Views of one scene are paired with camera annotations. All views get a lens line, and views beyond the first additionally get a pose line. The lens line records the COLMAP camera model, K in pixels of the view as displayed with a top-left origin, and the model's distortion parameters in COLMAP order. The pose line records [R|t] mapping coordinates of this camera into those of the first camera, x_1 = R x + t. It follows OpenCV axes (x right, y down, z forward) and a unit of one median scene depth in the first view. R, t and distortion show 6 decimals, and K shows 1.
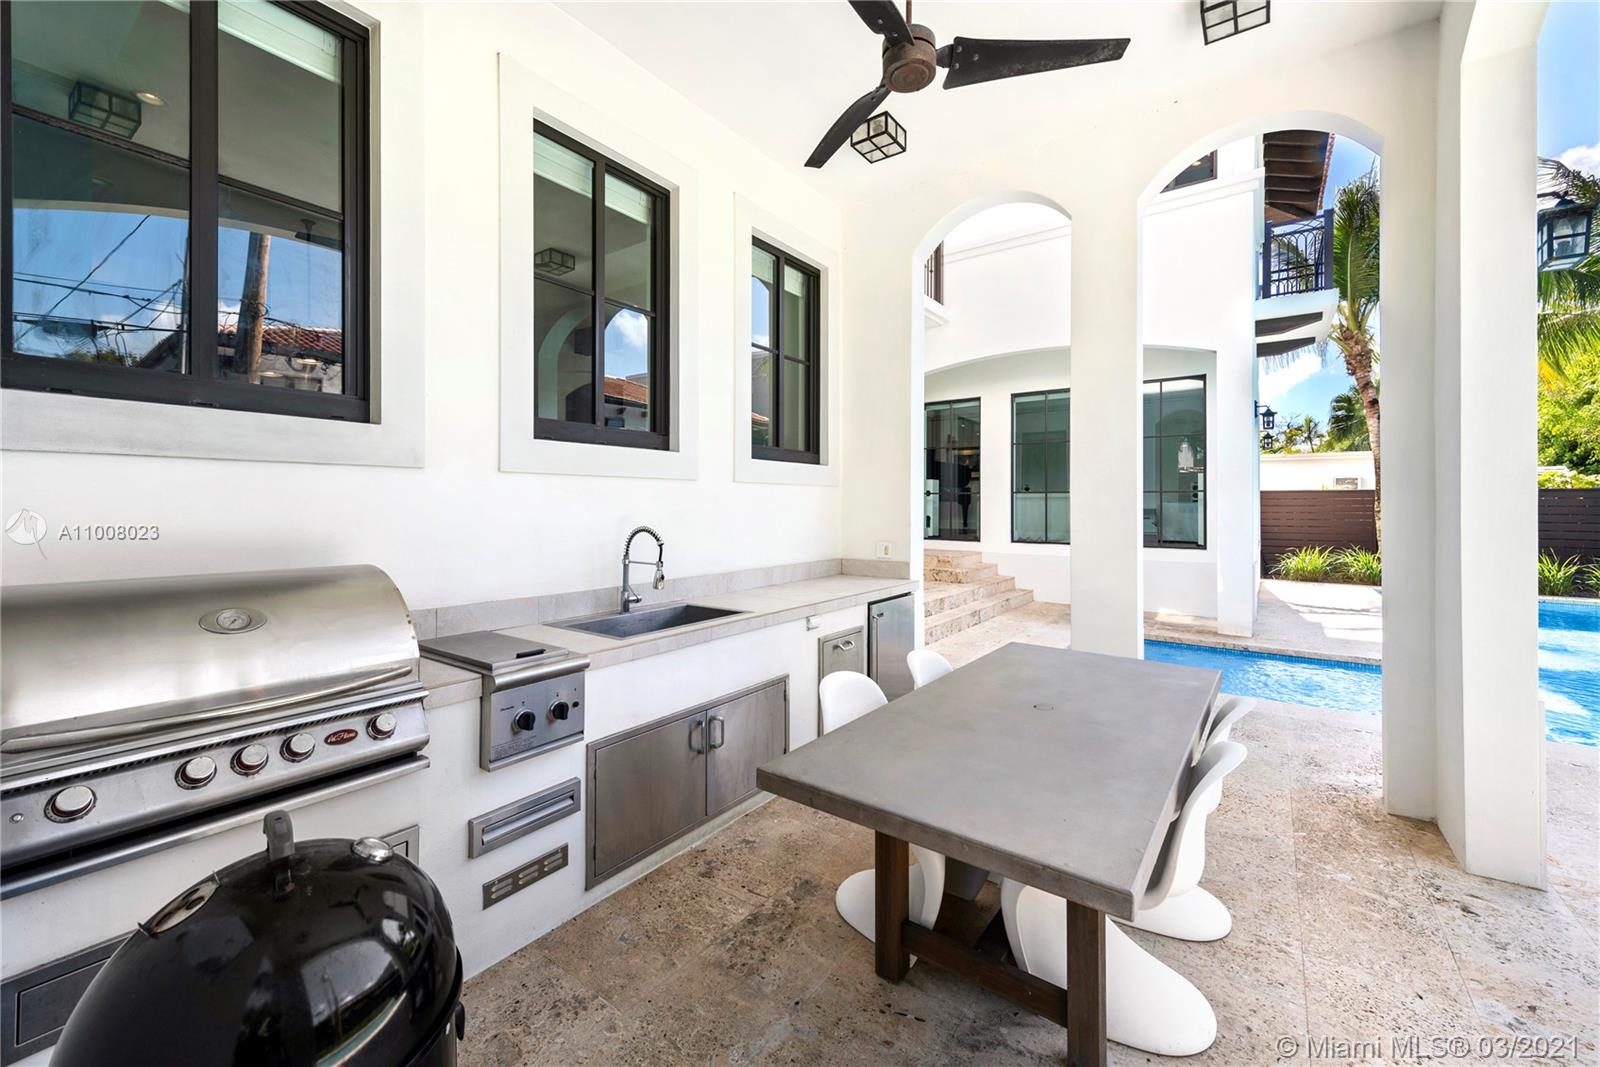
lens RADIAL K [[634.0, 0, 796.8], [0, 634.0, 501.7], [0, 0, 1]] dist [-0.000003, -0.000045]
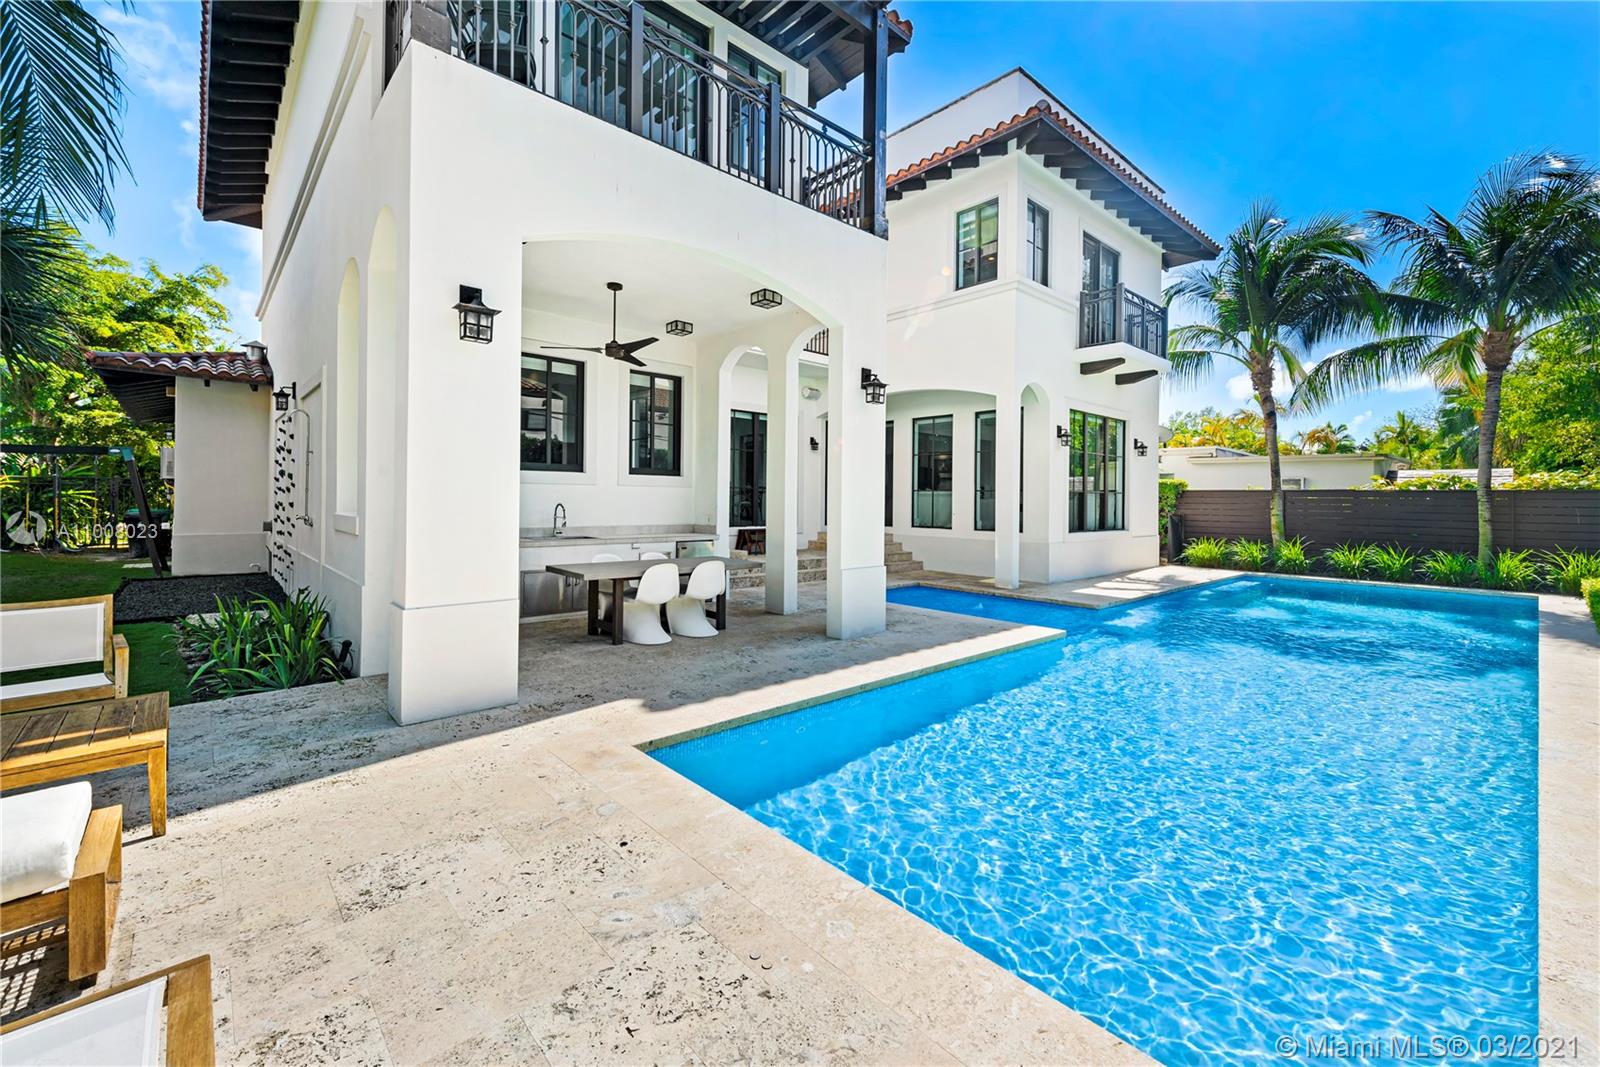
lens RADIAL K [[664.0, 0, 801.7], [0, 664.0, 495.4], [0, 0, 1]] dist [0.000207, 0.000015]
pose [[0.981702, 0.007611, -0.190274, 0.383767], [-0.008237, 0.999963, -0.002500, 0.001462], [0.190248, 0.004021, 0.981728, -0.455366]]
